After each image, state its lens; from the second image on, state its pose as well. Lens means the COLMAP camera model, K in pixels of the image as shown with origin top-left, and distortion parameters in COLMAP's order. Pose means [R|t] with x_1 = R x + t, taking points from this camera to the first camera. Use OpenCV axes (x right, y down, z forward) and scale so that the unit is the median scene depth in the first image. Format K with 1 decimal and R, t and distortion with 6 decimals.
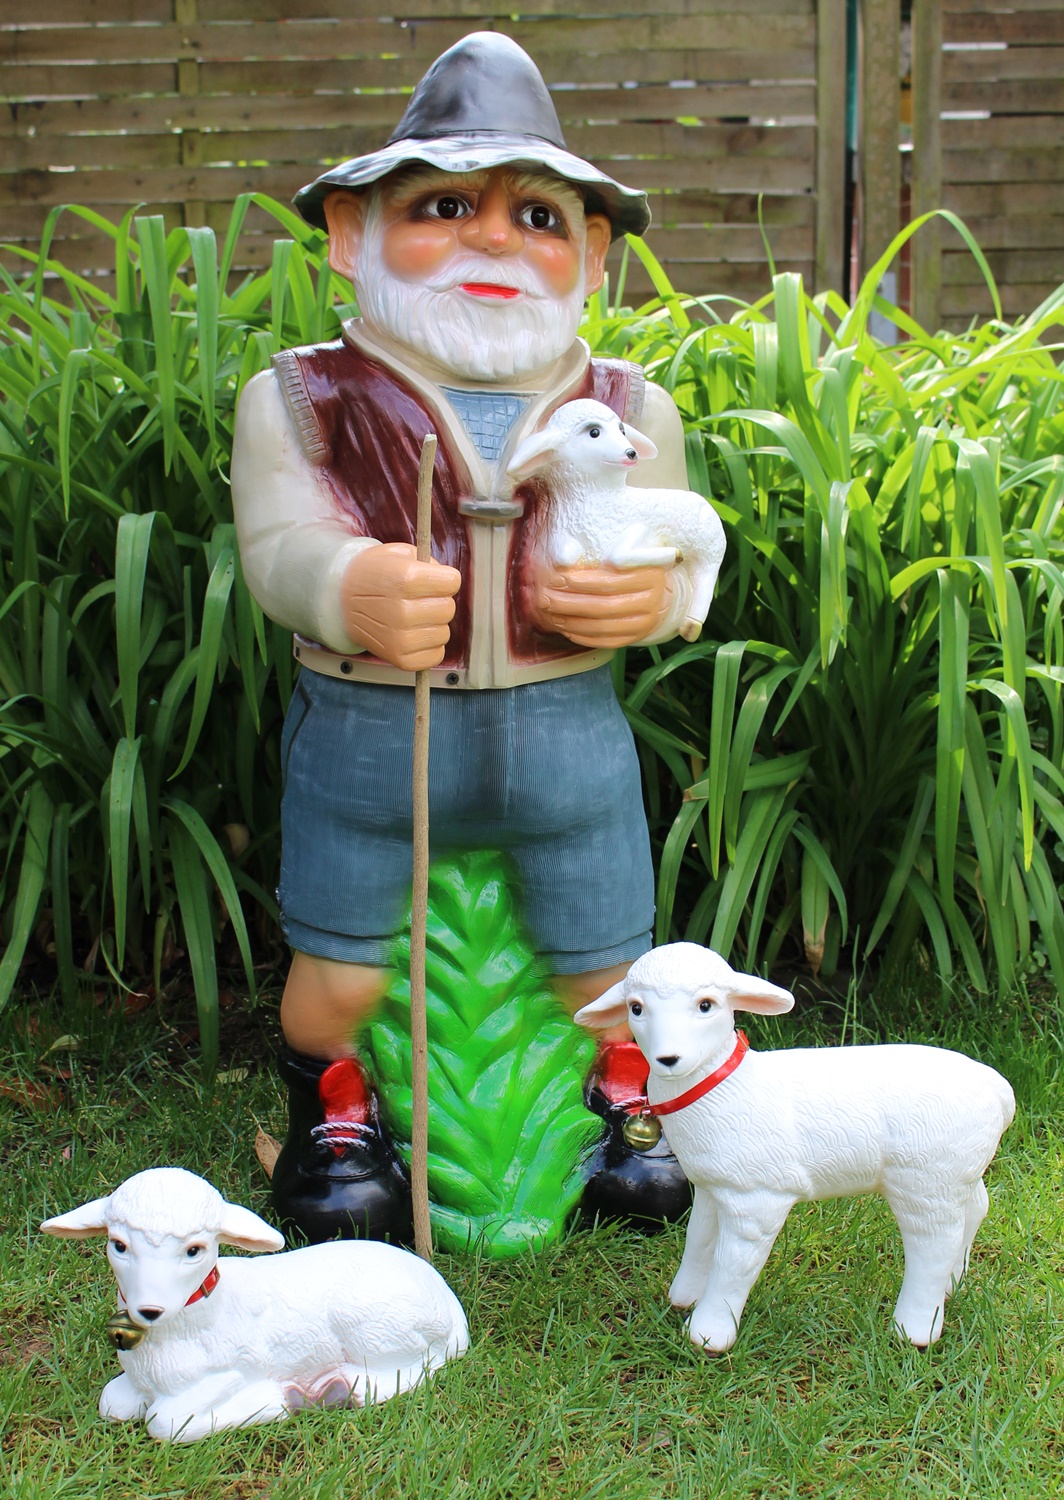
lens RADIAL K [[2564.3, 0, 532.5], [0, 2564.3, 865.7], [0, 0, 1]] dist [-0.114385, 0.072288]
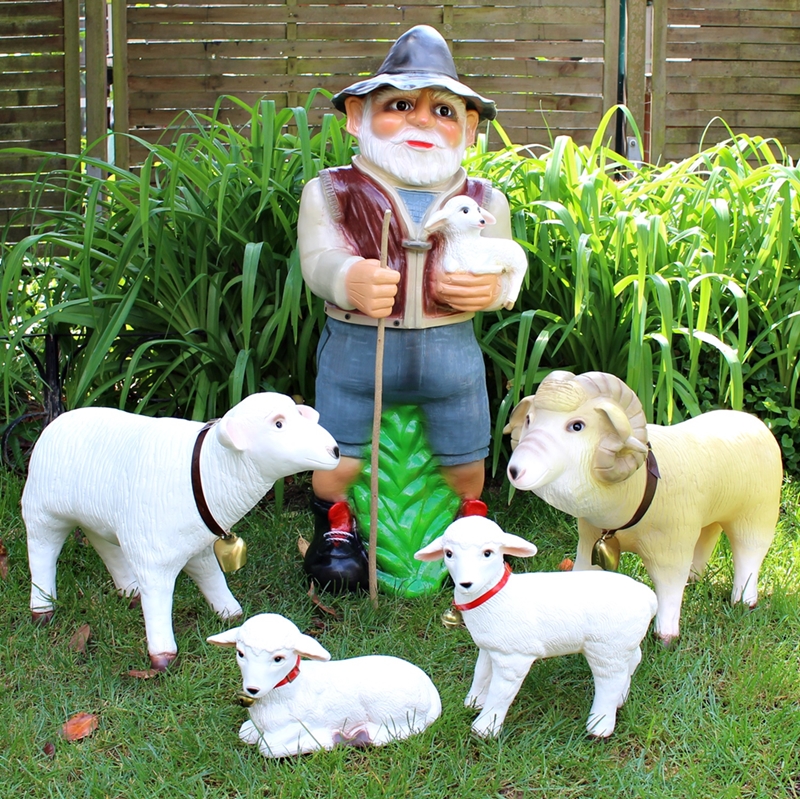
lens RADIAL K [[1385.8, 0, 400.0], [0, 1385.8, 399.5], [0, 0, 1]] dist [-0.202607, 0.225084]
pose [[0.998105, 0.035059, -0.050571, 0.031757], [-0.036647, 0.998853, -0.030825, 0.025439], [0.049432, 0.032620, 0.998245, -0.149206]]
